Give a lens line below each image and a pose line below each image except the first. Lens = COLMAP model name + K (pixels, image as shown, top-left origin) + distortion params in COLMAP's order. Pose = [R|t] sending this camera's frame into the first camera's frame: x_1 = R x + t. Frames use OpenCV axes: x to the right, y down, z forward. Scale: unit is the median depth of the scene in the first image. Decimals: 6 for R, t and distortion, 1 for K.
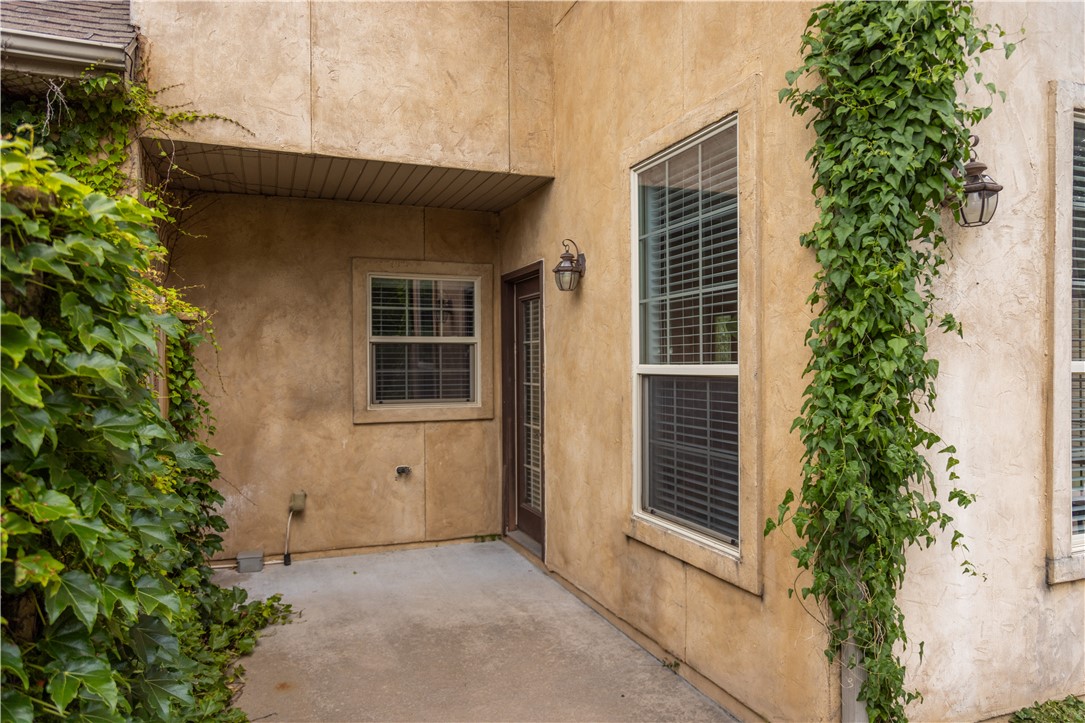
lens RADIAL K [[719.8, 0, 549.1], [0, 719.8, 366.5], [0, 0, 1]] dist [-0.002447, -0.002731]
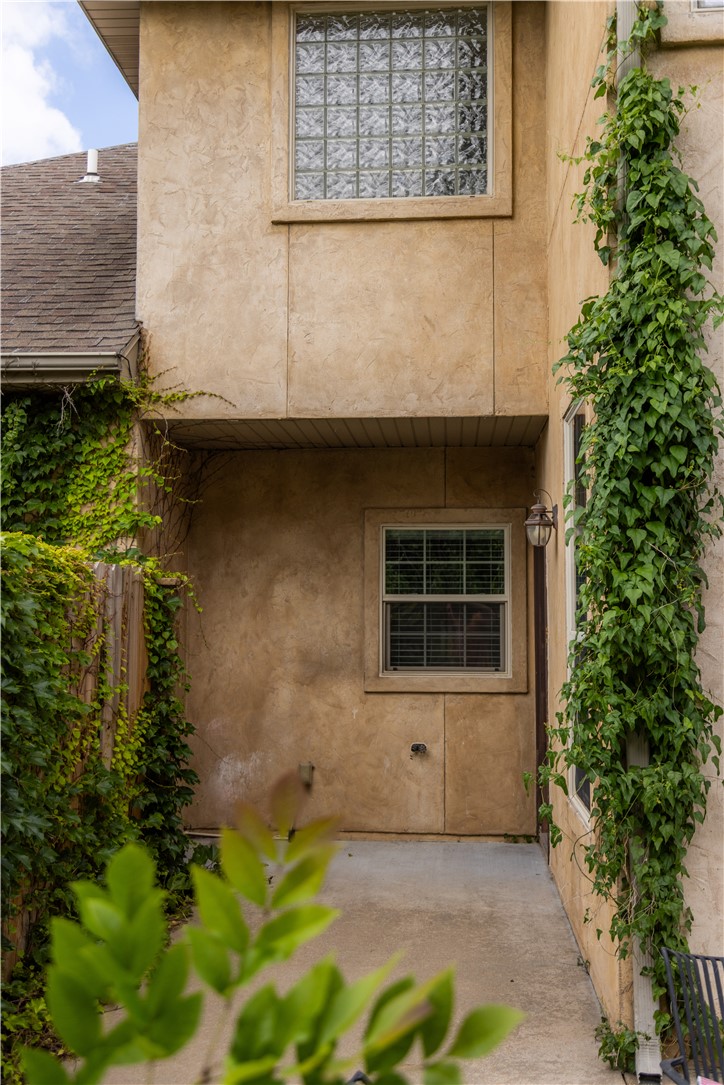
lens RADIAL K [[1088.0, 0, 359.9], [0, 1088.0, 541.5], [0, 0, 1]] dist [0.023731, 0.000000]
pose [[0.900457, -0.024408, -0.434259, 0.378619], [-0.009065, 0.997154, -0.074844, -0.007437], [0.434850, 0.071330, 0.897673, -0.285596]]
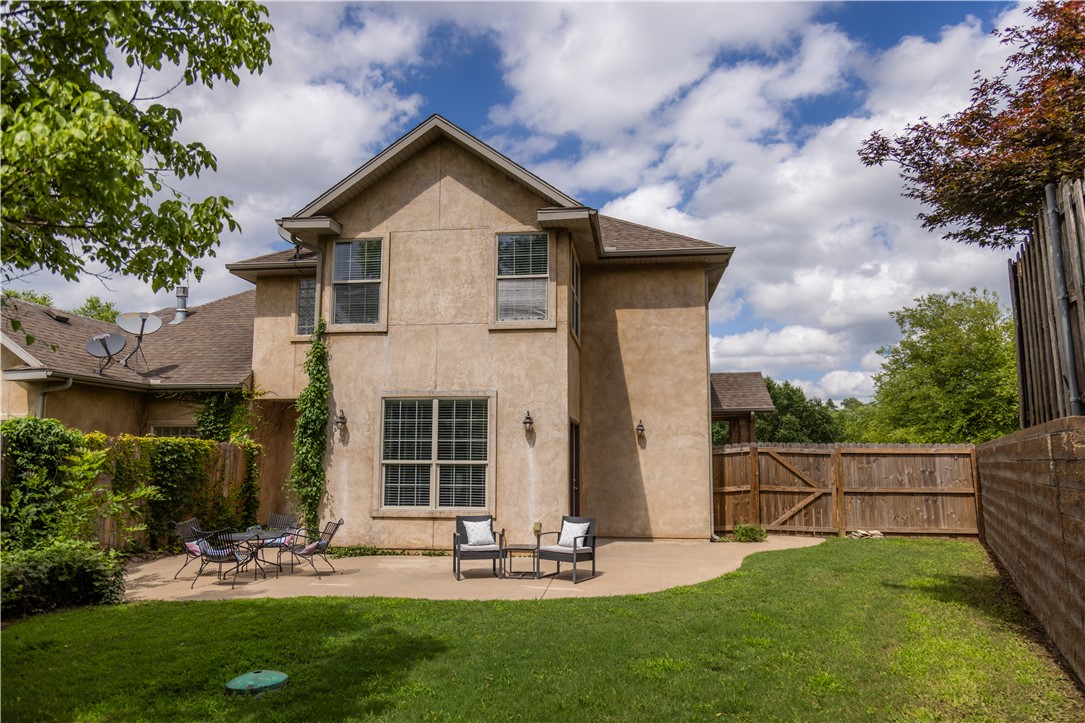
lens RADIAL K [[719.8, 0, 542.6], [0, 719.8, 359.3], [0, 0, 1]] dist [-0.002447, -0.002731]
pose [[0.872170, -0.062099, -0.485246, 2.174716], [-0.006430, 0.990370, -0.138299, -0.008840], [0.489161, 0.123740, 0.863371, -1.290637]]
